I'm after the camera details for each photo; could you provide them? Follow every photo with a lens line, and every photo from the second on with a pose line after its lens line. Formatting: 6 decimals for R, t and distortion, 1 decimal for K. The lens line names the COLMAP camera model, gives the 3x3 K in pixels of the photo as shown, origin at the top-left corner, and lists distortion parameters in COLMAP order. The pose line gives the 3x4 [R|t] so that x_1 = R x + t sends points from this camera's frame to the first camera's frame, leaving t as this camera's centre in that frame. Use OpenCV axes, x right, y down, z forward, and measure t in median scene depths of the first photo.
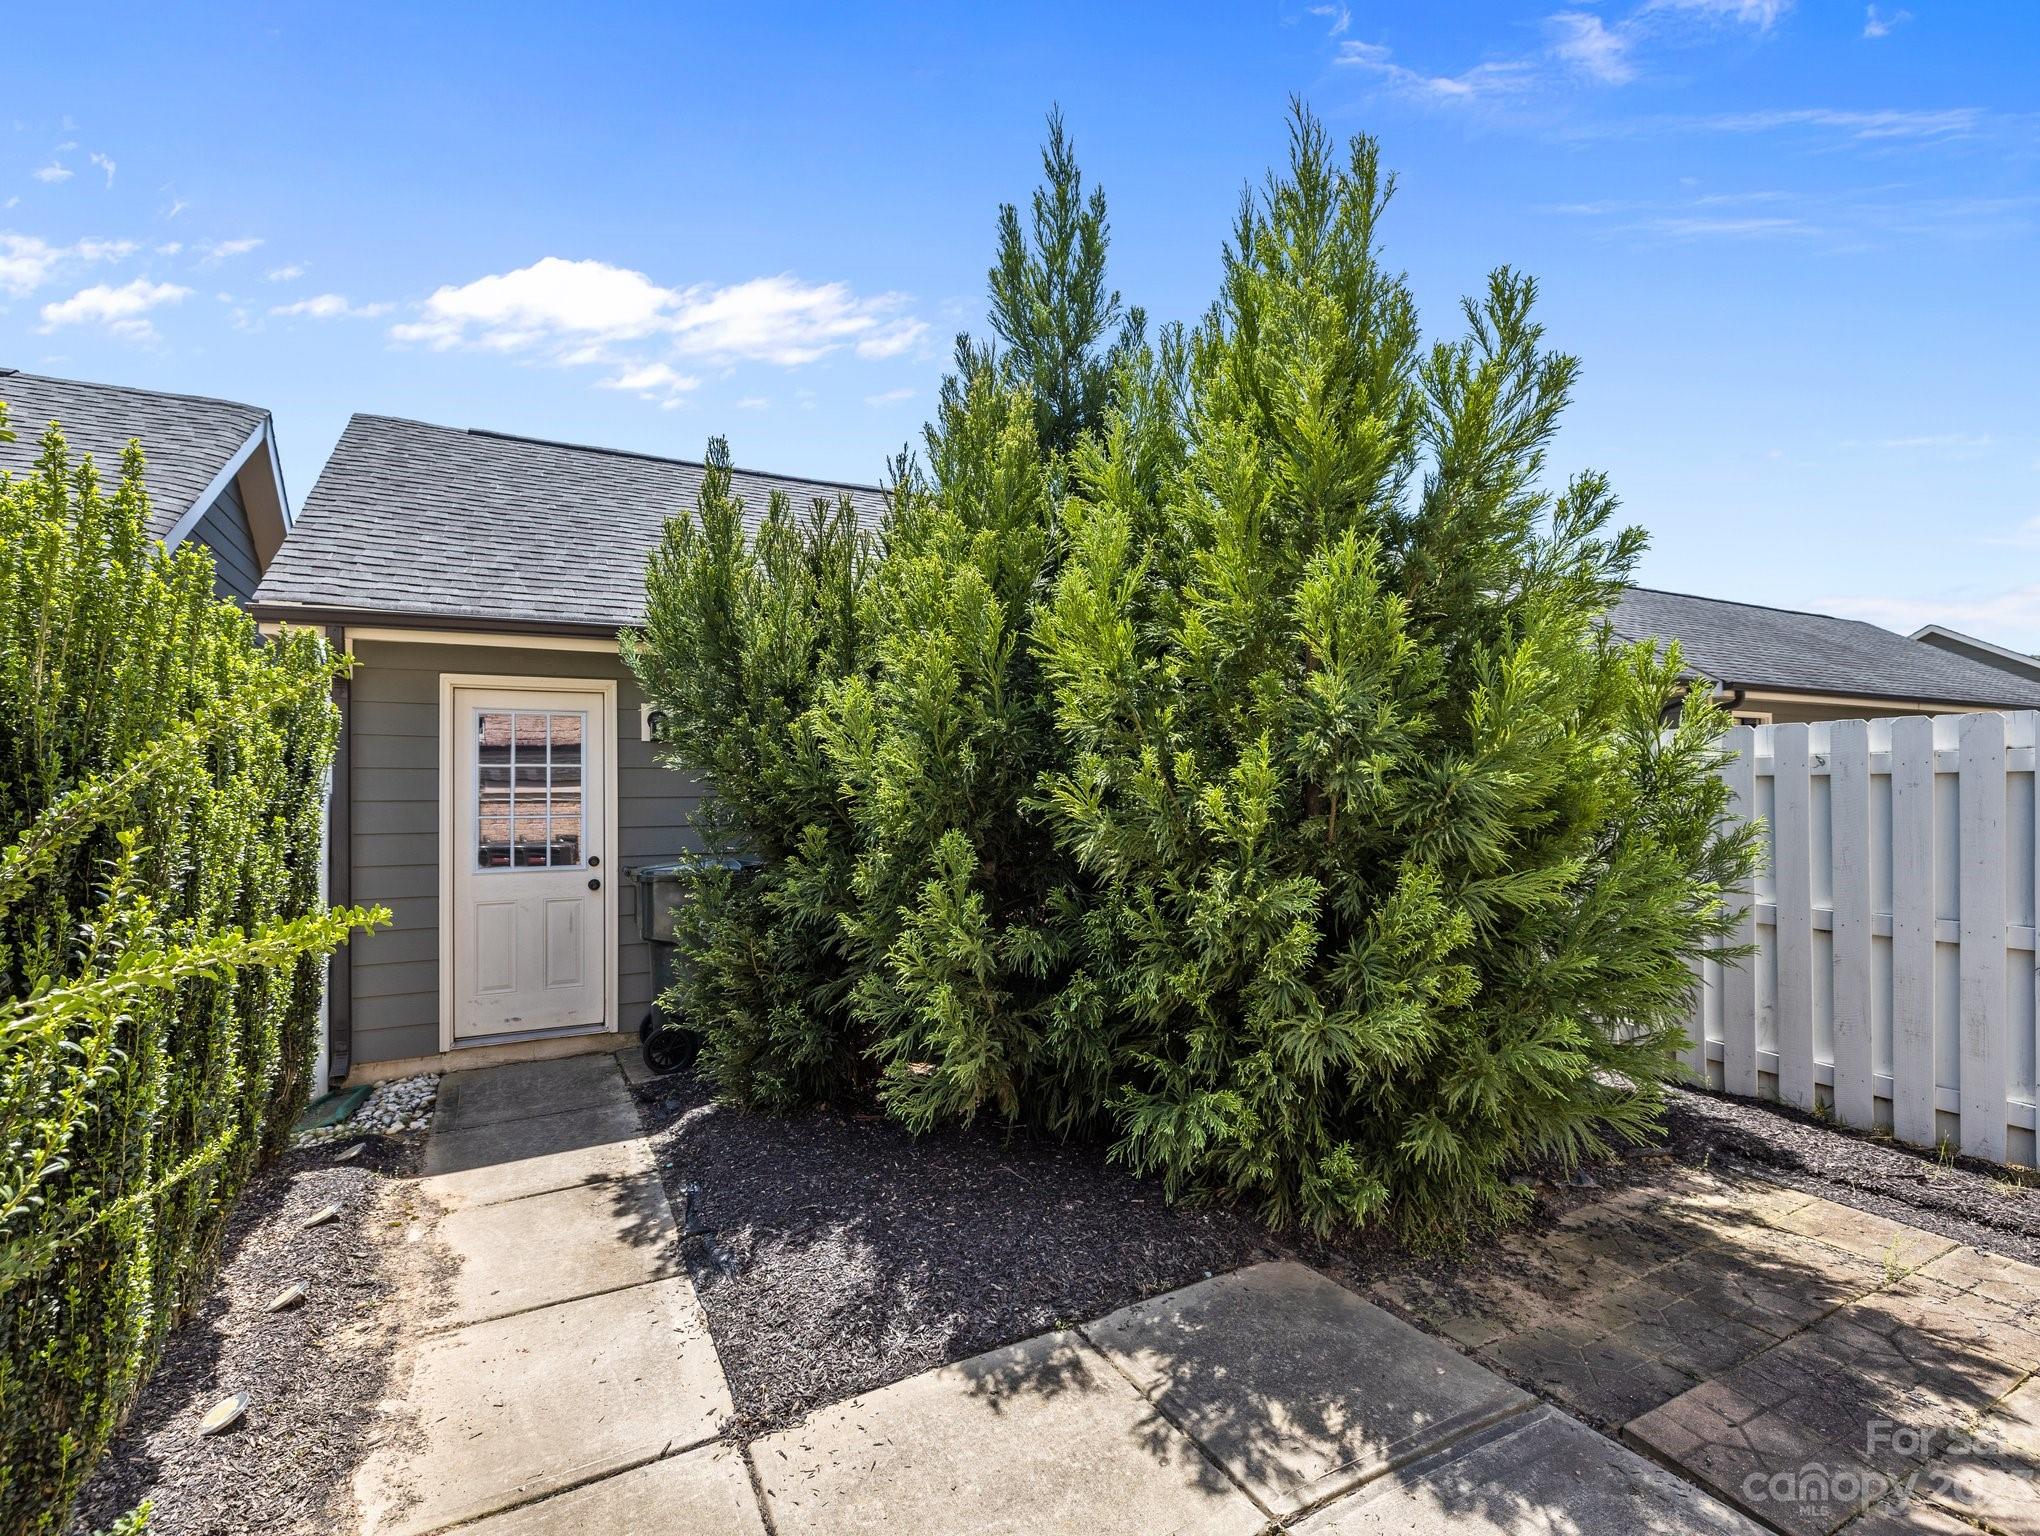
lens RADIAL K [[989.4, 0, 1020.1], [0, 989.4, 769.5], [0, 0, 1]] dist [-0.002609, -0.000428]
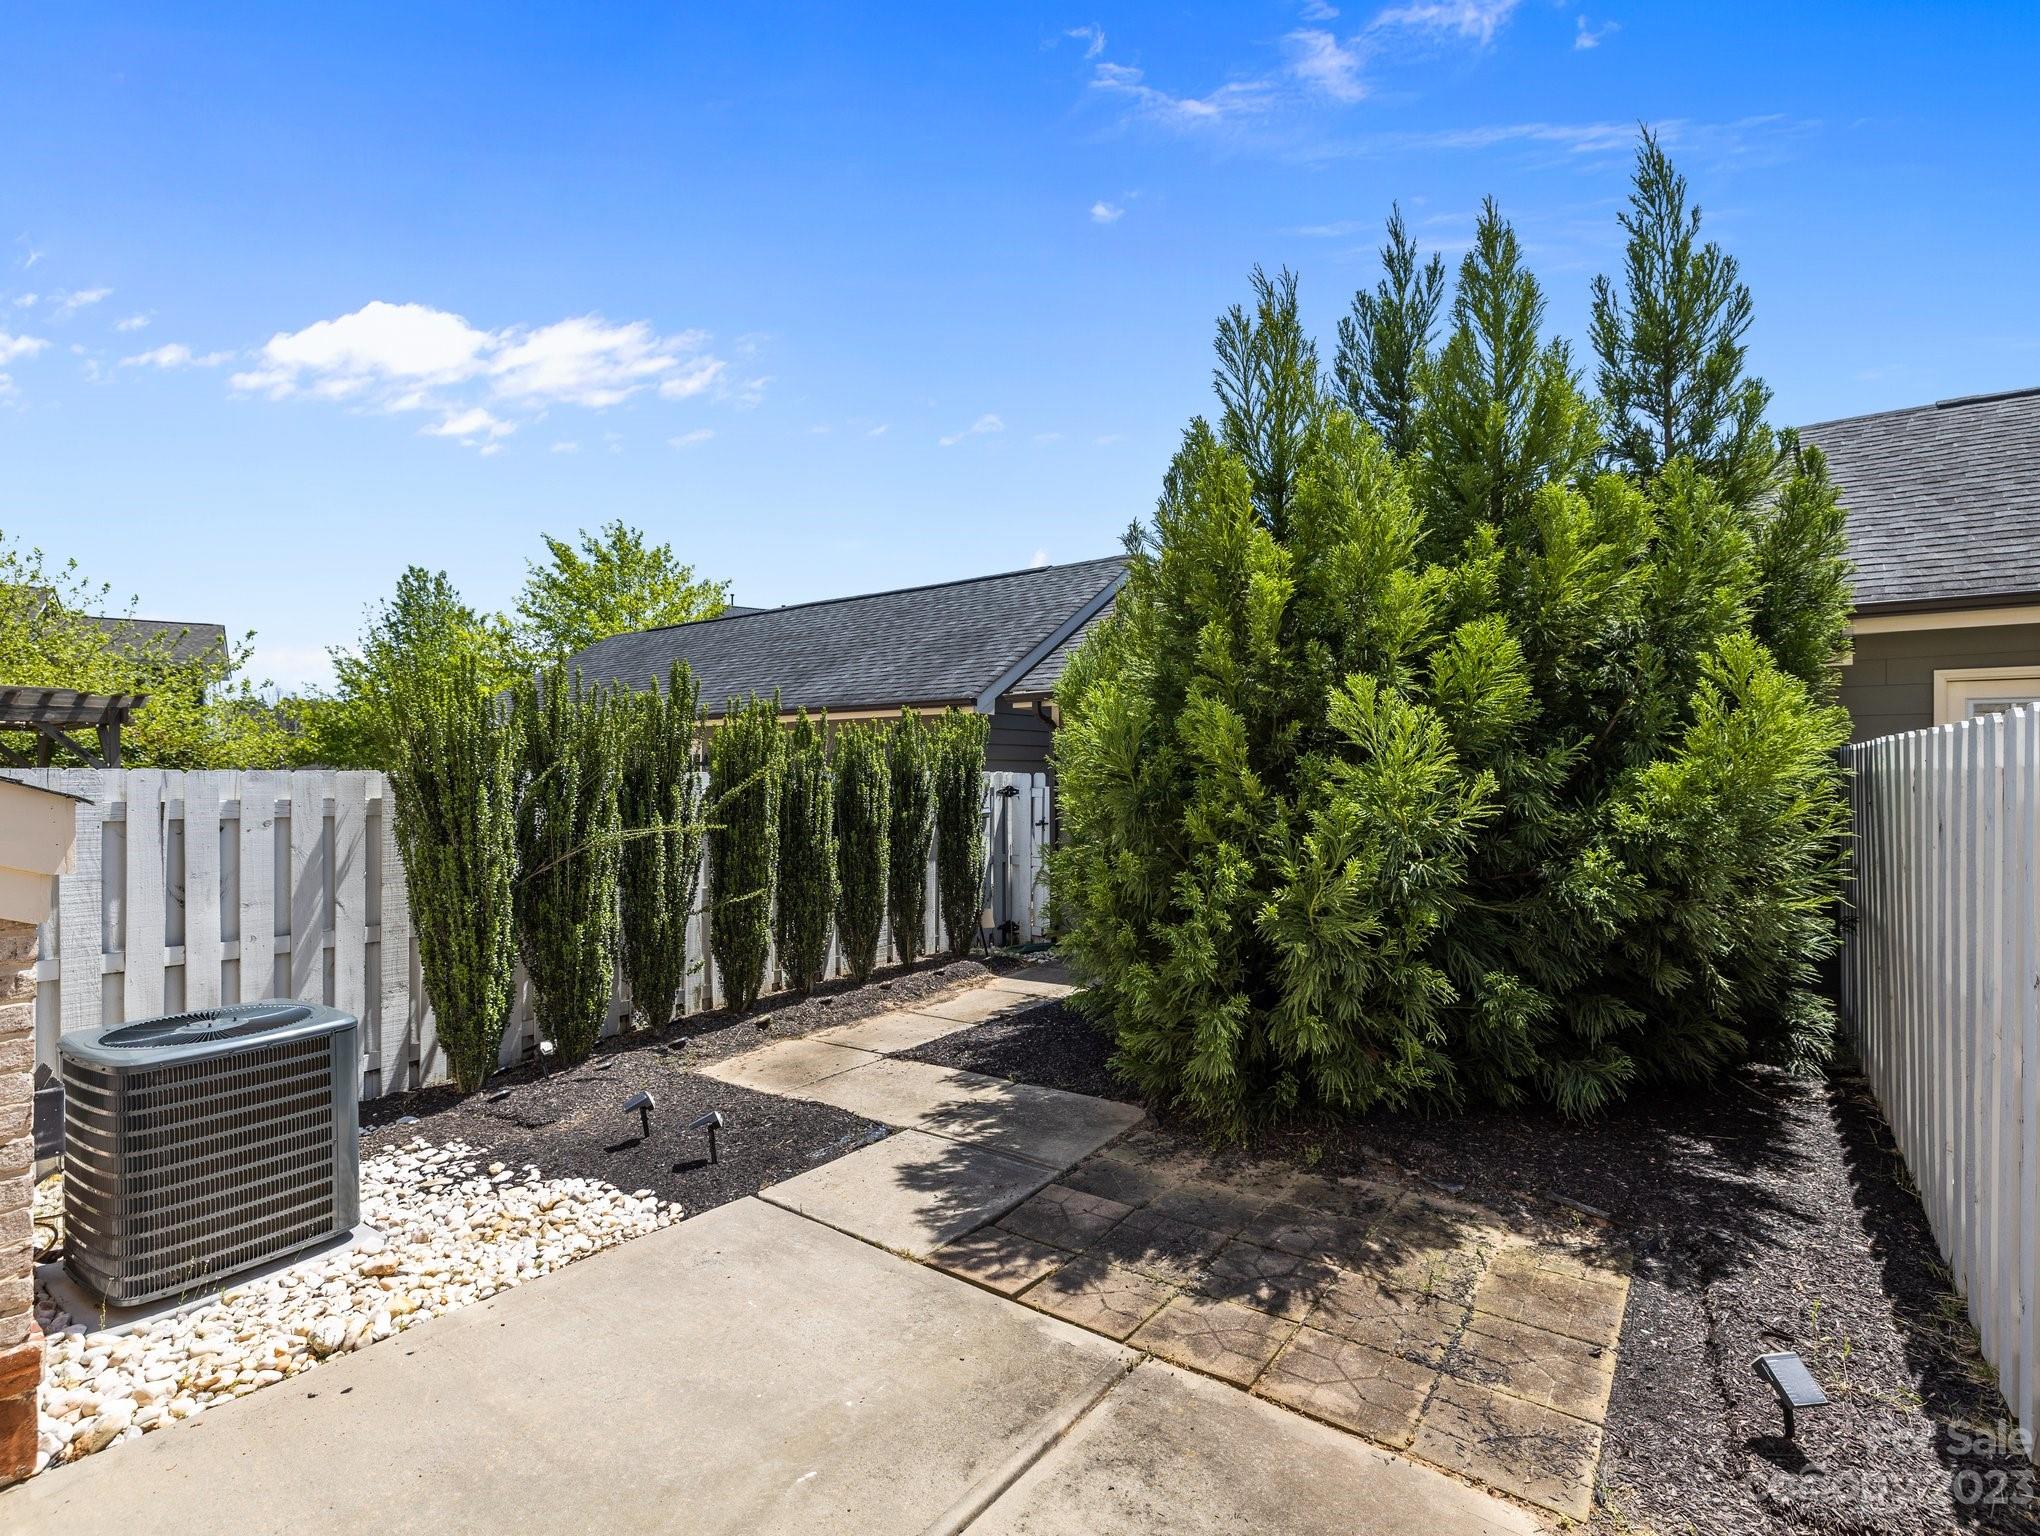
lens RADIAL K [[989.4, 0, 1016.0], [0, 989.4, 763.2], [0, 0, 1]] dist [-0.002609, -0.000428]
pose [[0.434706, -0.006898, -0.900546, 1.915147], [0.007810, 0.999962, -0.003890, -0.044908], [0.900538, -0.005342, 0.434744, 0.191099]]
